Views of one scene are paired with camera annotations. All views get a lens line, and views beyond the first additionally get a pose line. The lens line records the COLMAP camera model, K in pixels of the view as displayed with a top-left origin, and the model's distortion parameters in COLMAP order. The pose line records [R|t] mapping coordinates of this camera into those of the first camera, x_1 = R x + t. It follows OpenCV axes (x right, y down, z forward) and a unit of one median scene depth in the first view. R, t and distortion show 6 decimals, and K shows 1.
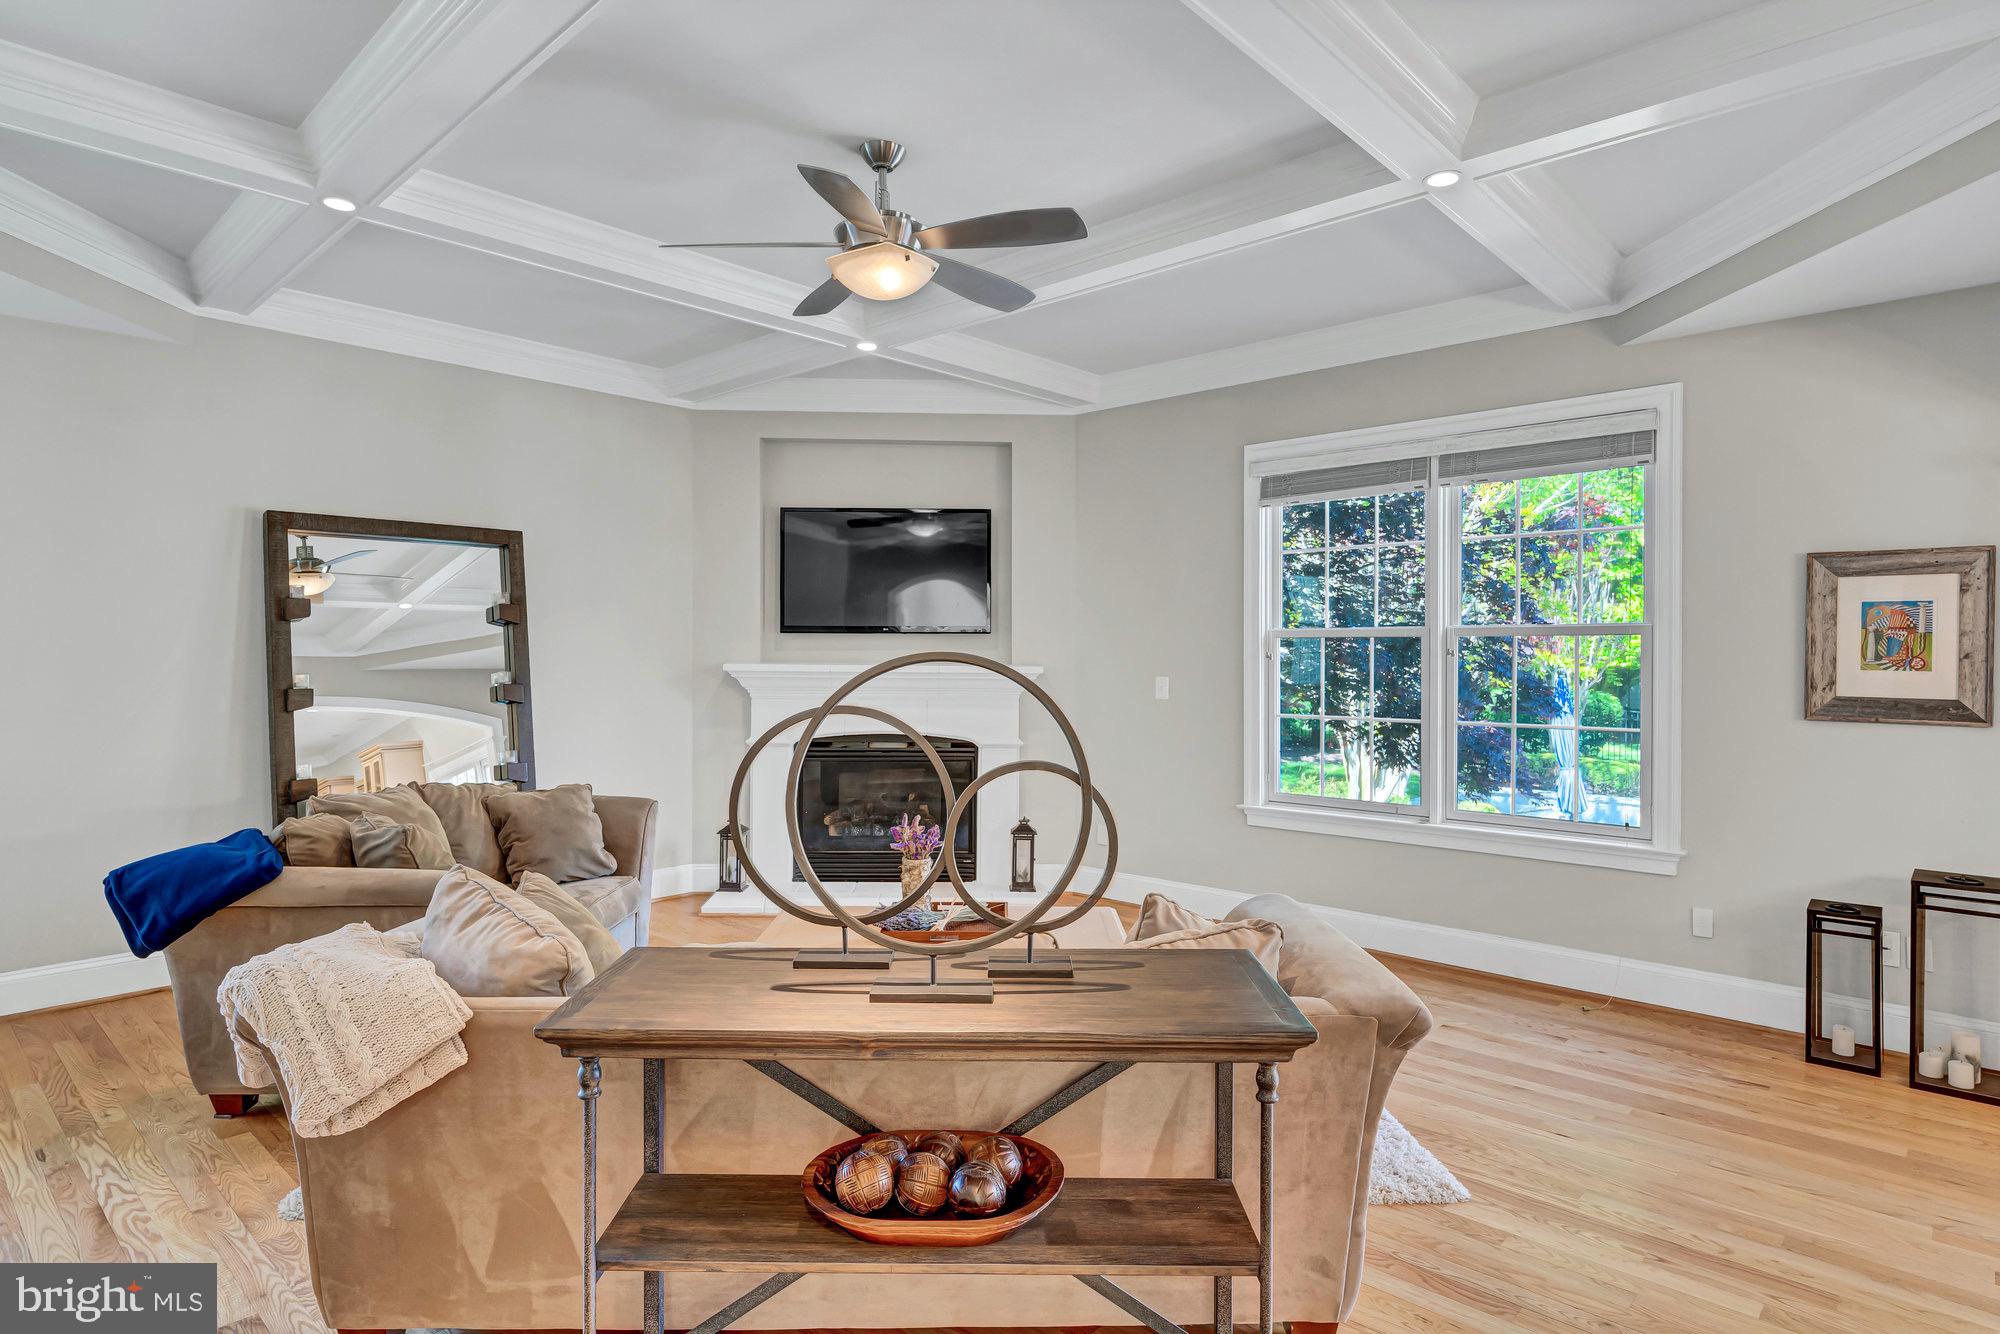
lens RADIAL K [[1098.9, 0, 1000.0], [0, 1098.9, 667.0], [0, 0, 1]] dist [0.005078, 0.001230]
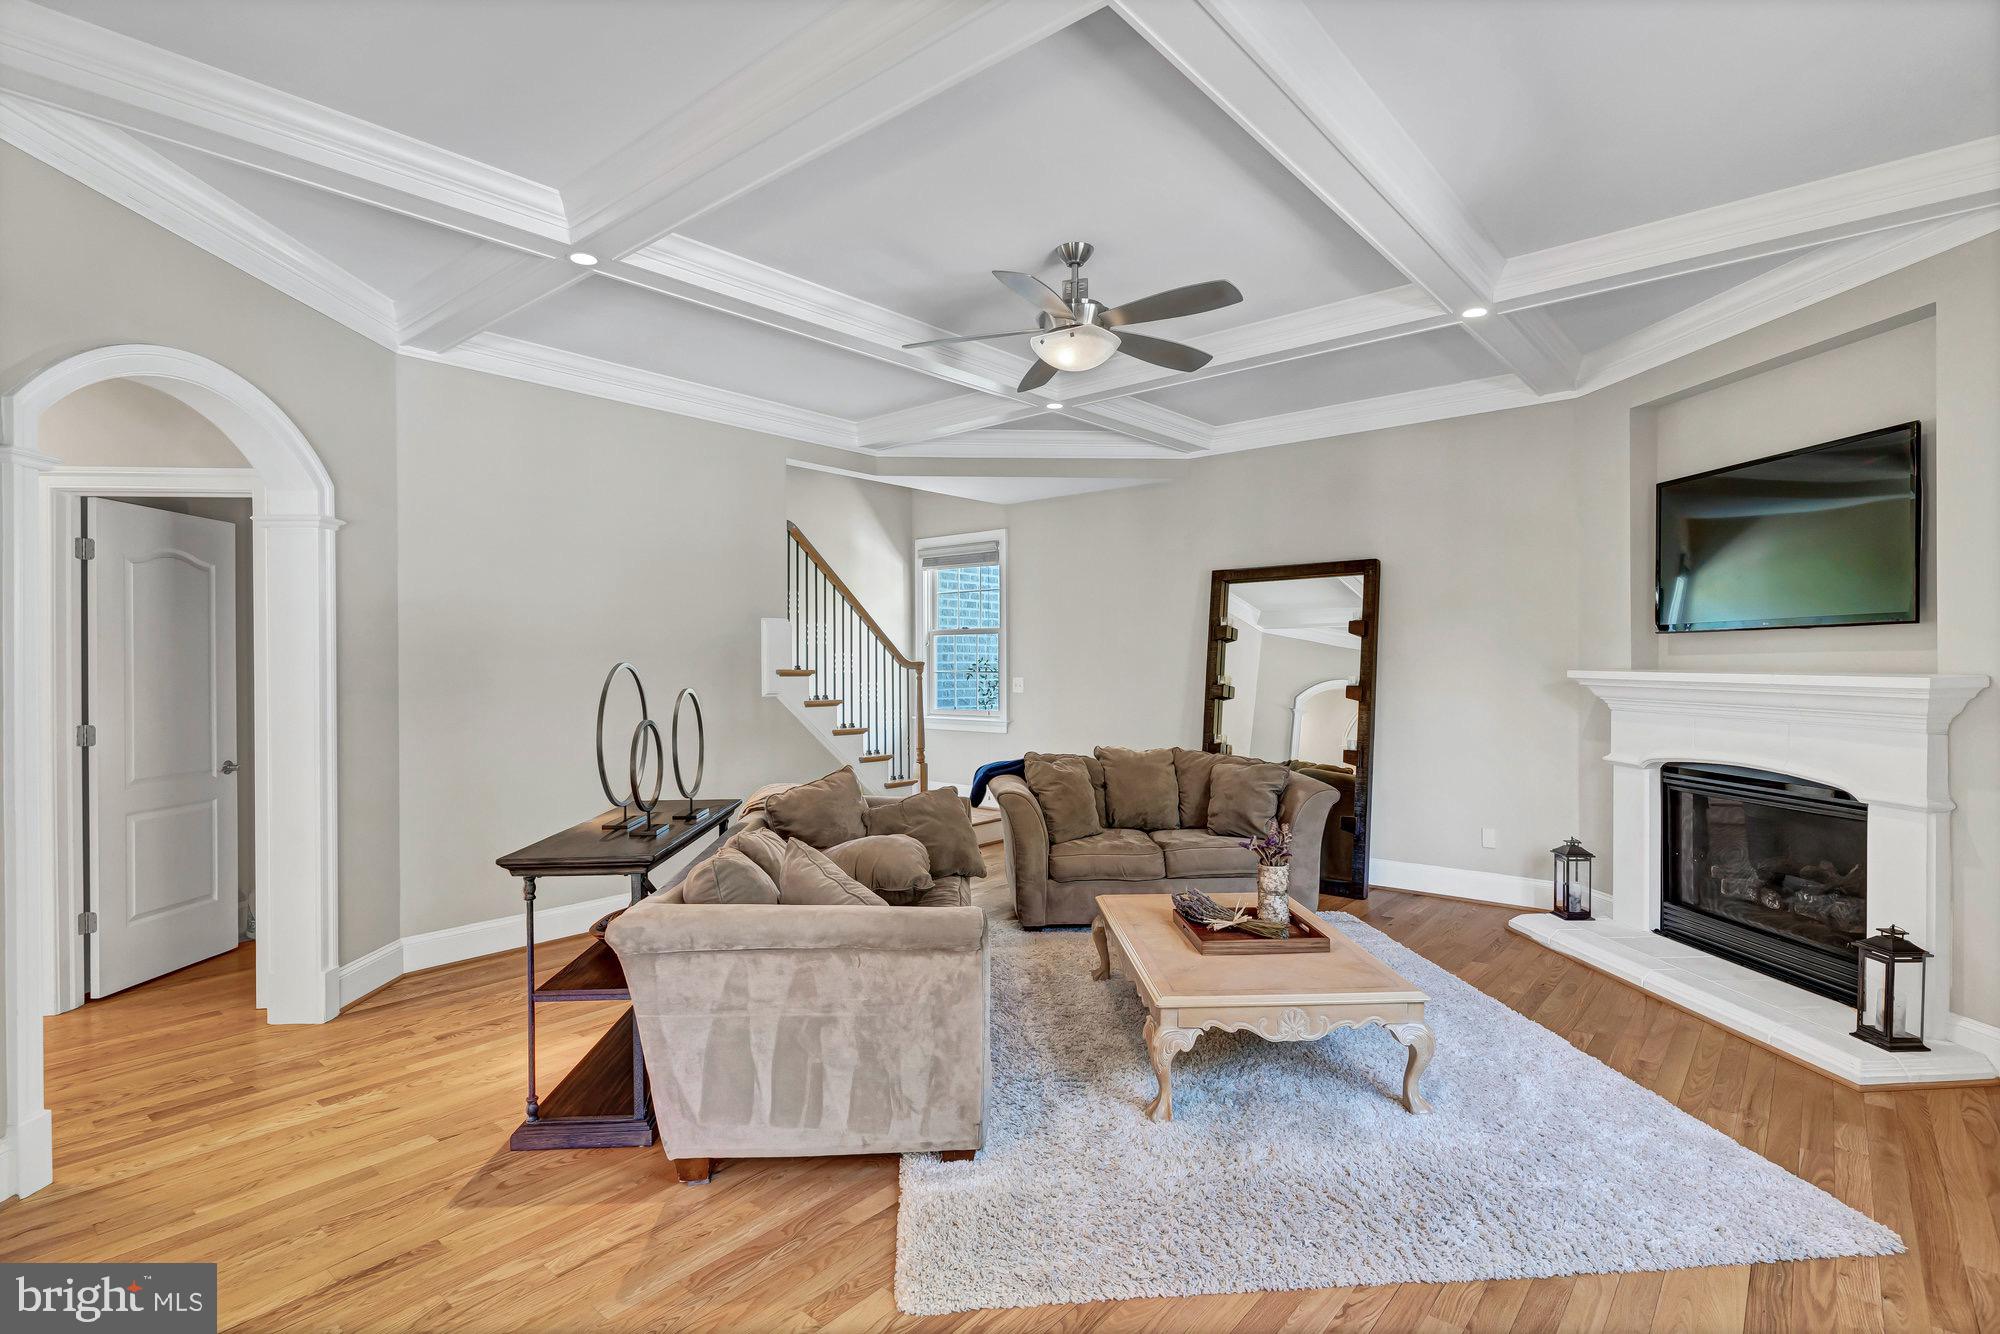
lens RADIAL K [[993.5, 0, 996.5], [0, 993.5, 657.6], [0, 0, 1]] dist [0.001244, 0.000396]
pose [[0.040407, -0.010387, -0.999129, 0.606941], [-0.005481, 0.999929, -0.010617, -0.002330], [0.999168, 0.005905, 0.040347, 0.536748]]
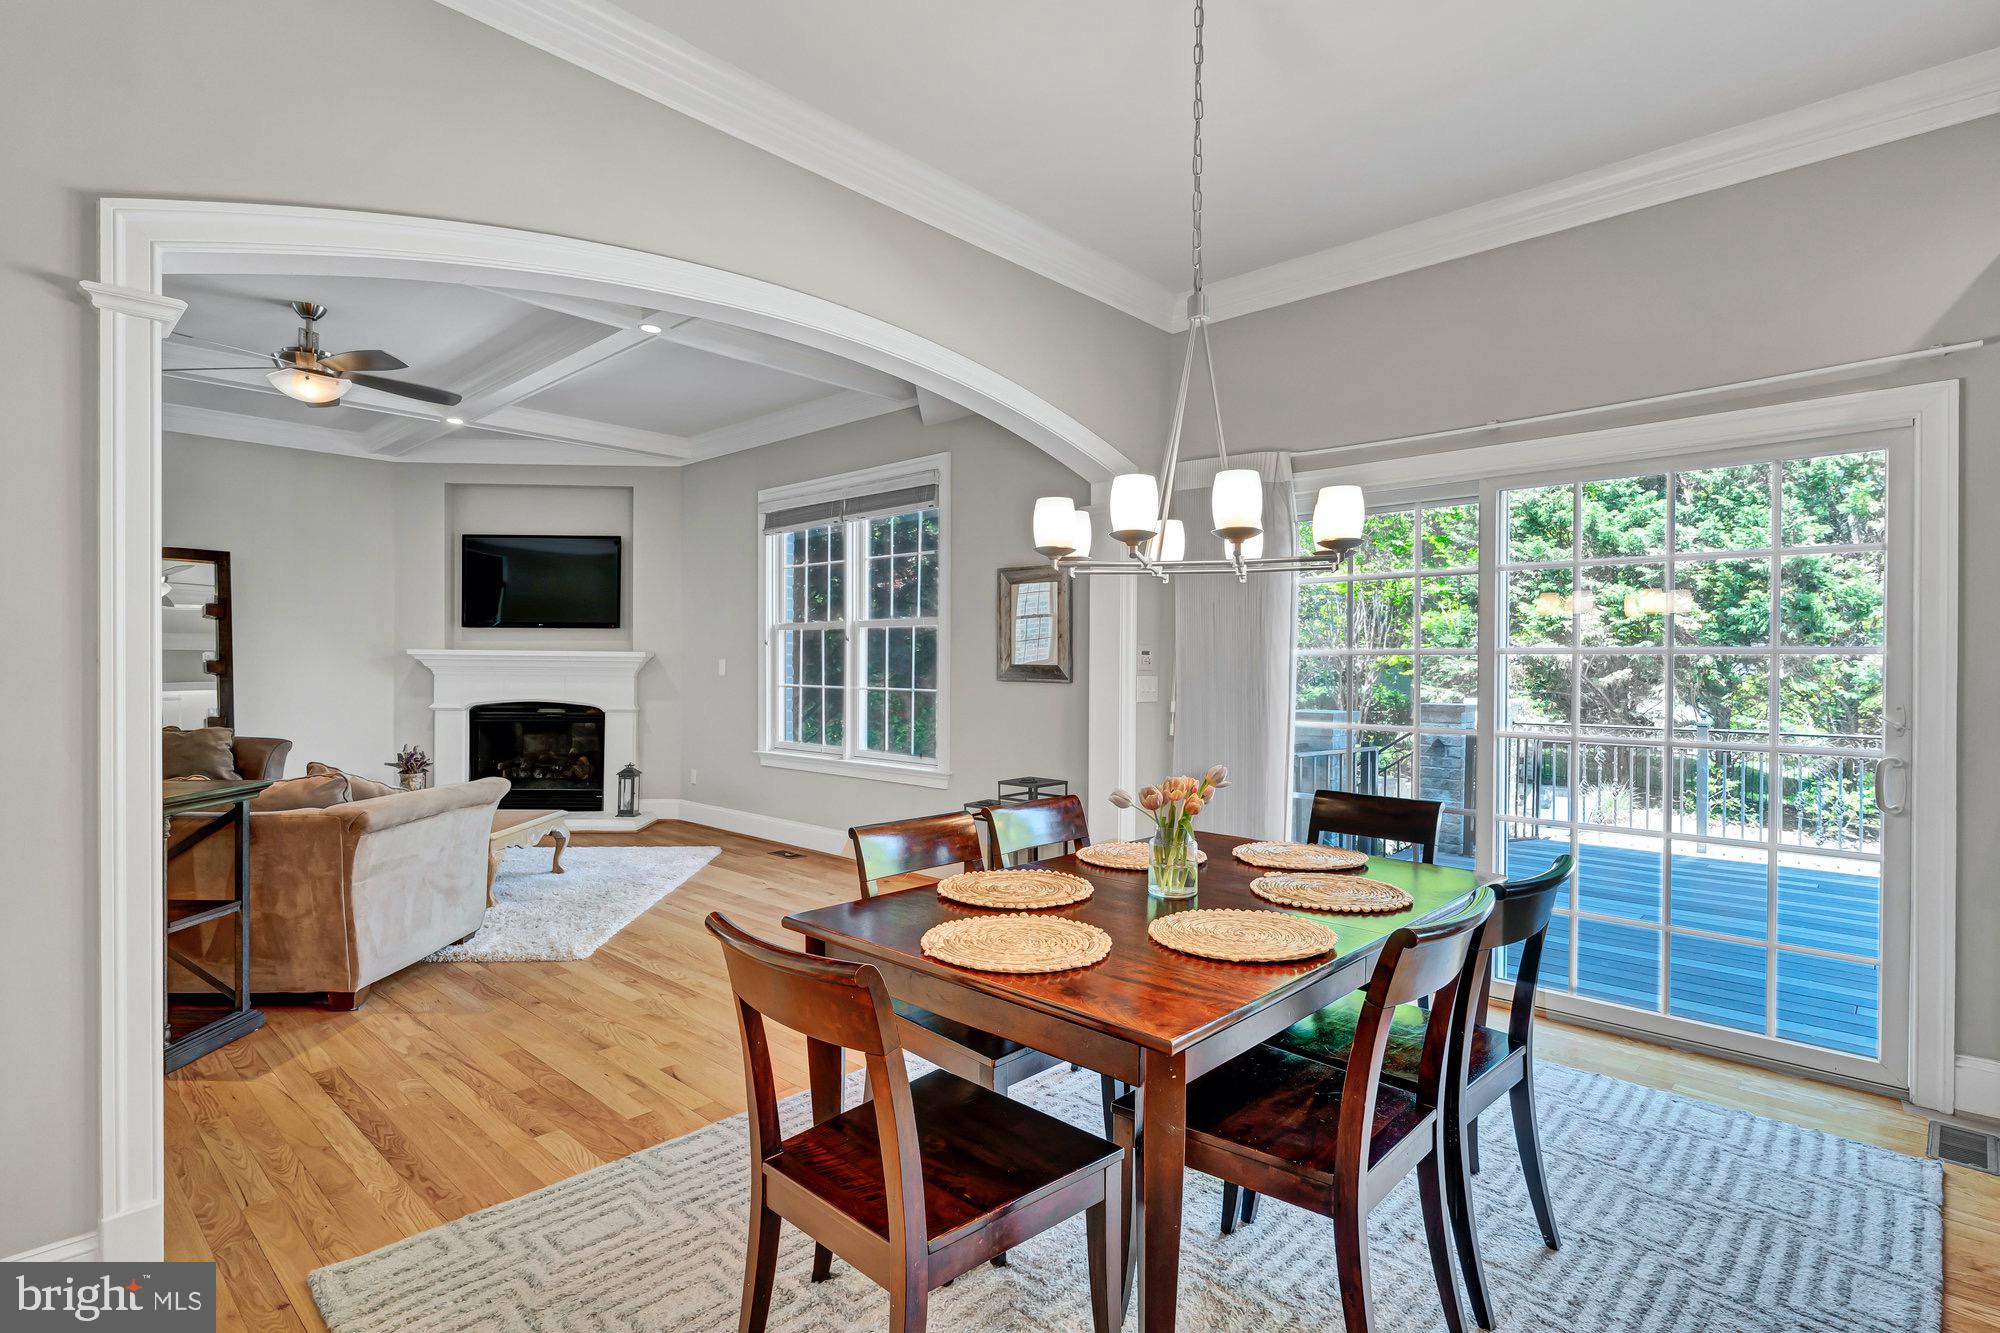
lens RADIAL K [[984.9, 0, 1000.0], [0, 984.9, 666.5], [0, 0, 1]] dist [0.001274, 0.000348]
pose [[0.999939, 0.002753, -0.010650, 0.543168], [-0.002832, 0.999968, -0.007438, 0.028320], [0.010629, 0.007467, 0.999916, -0.235057]]
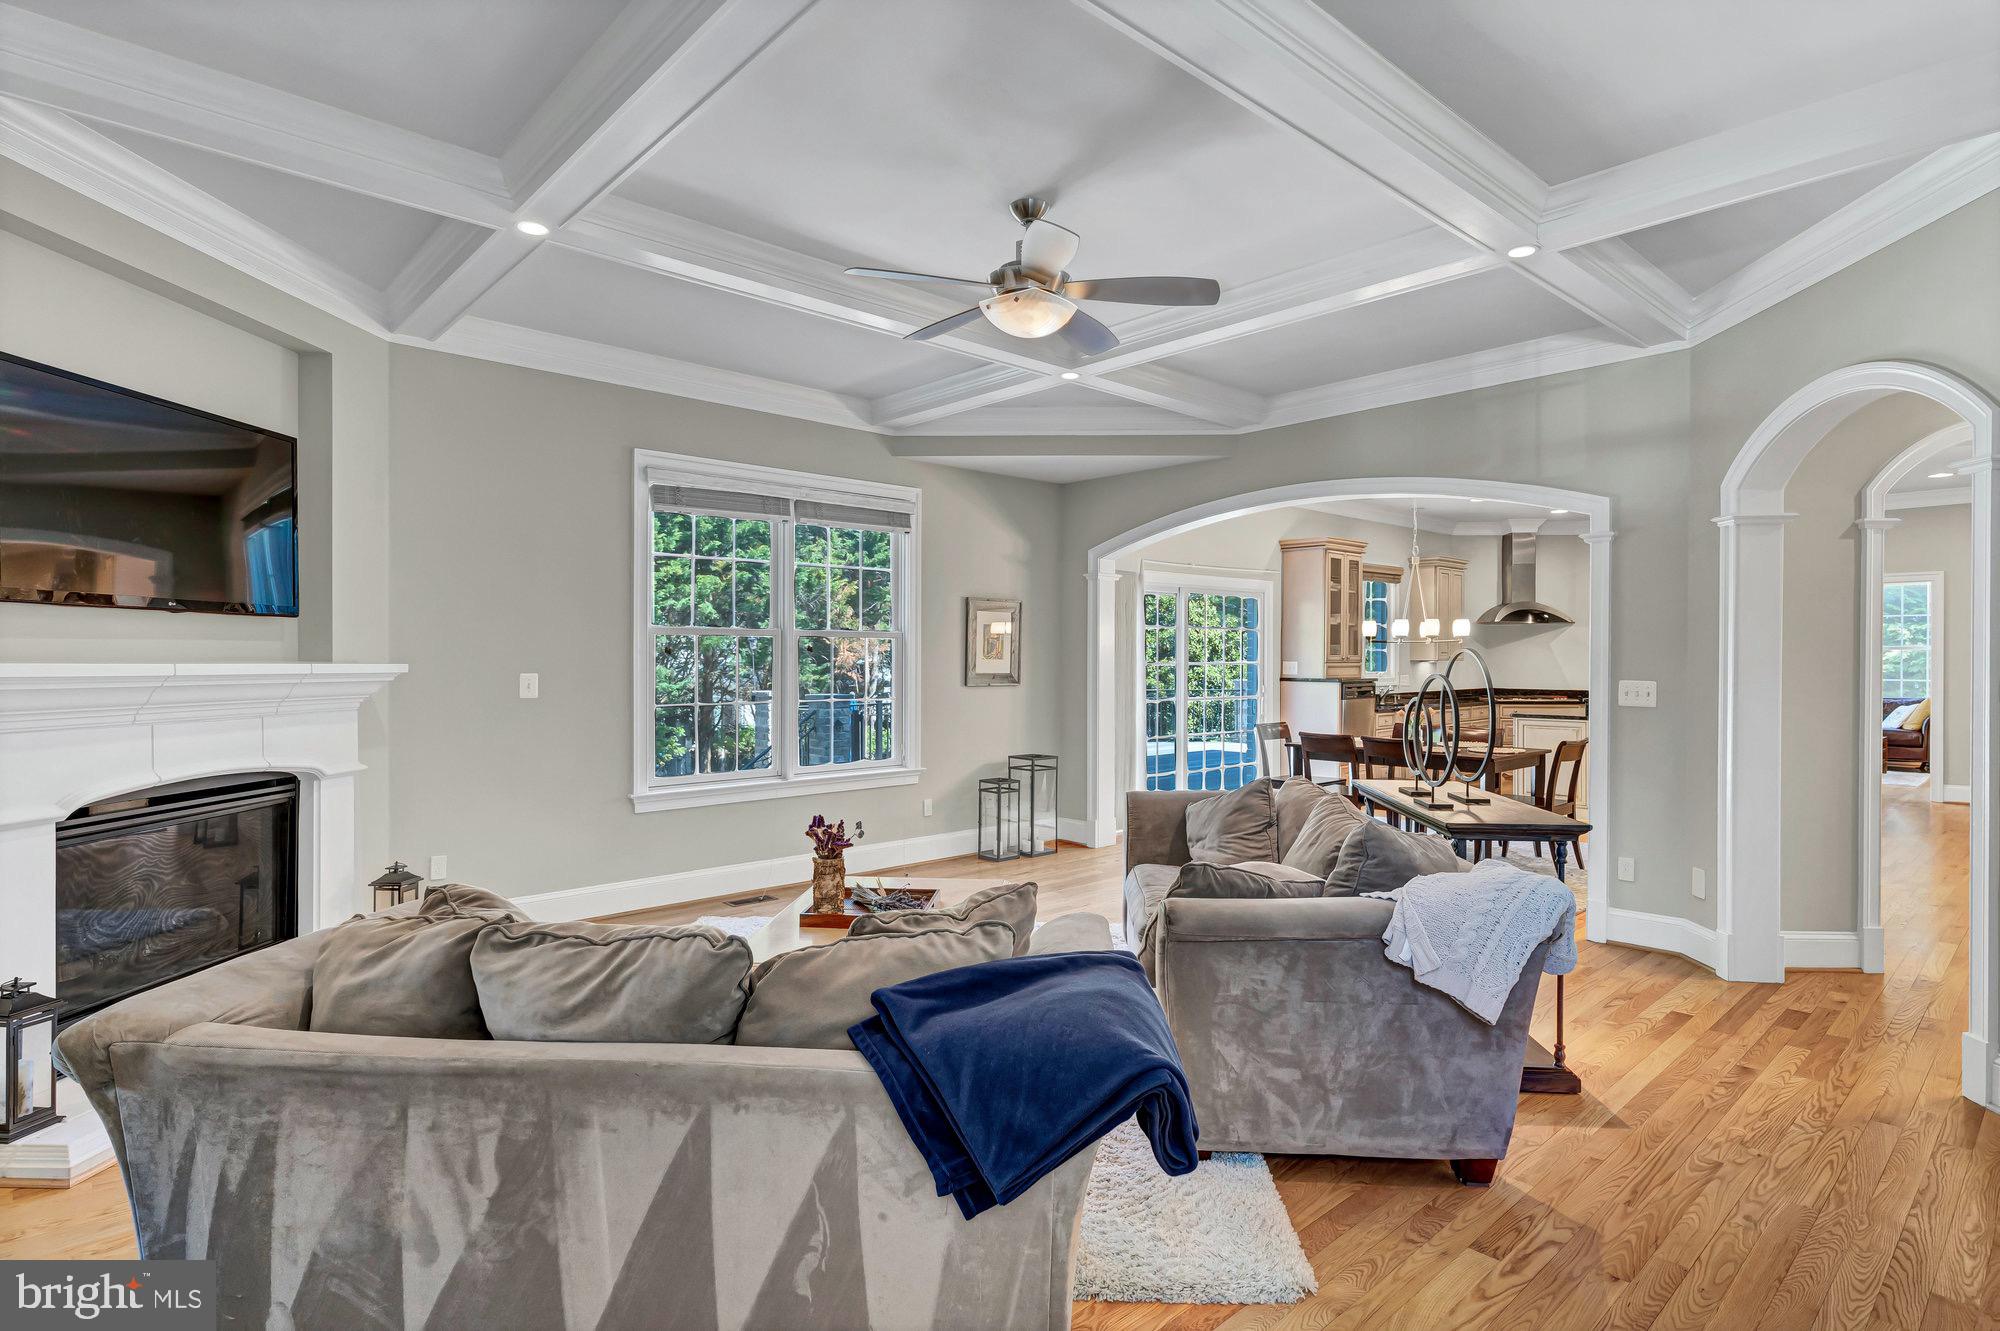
lens RADIAL K [[1022.2, 0, 1000.0], [0, 1022.2, 665.5], [0, 0, 1]] dist [-0.000567, -0.000168]
pose [[0.079012, -0.009634, 0.996827, -0.715865], [0.009465, 0.999915, 0.008914, -0.001203], [-0.996829, 0.008731, 0.079096, 0.584466]]
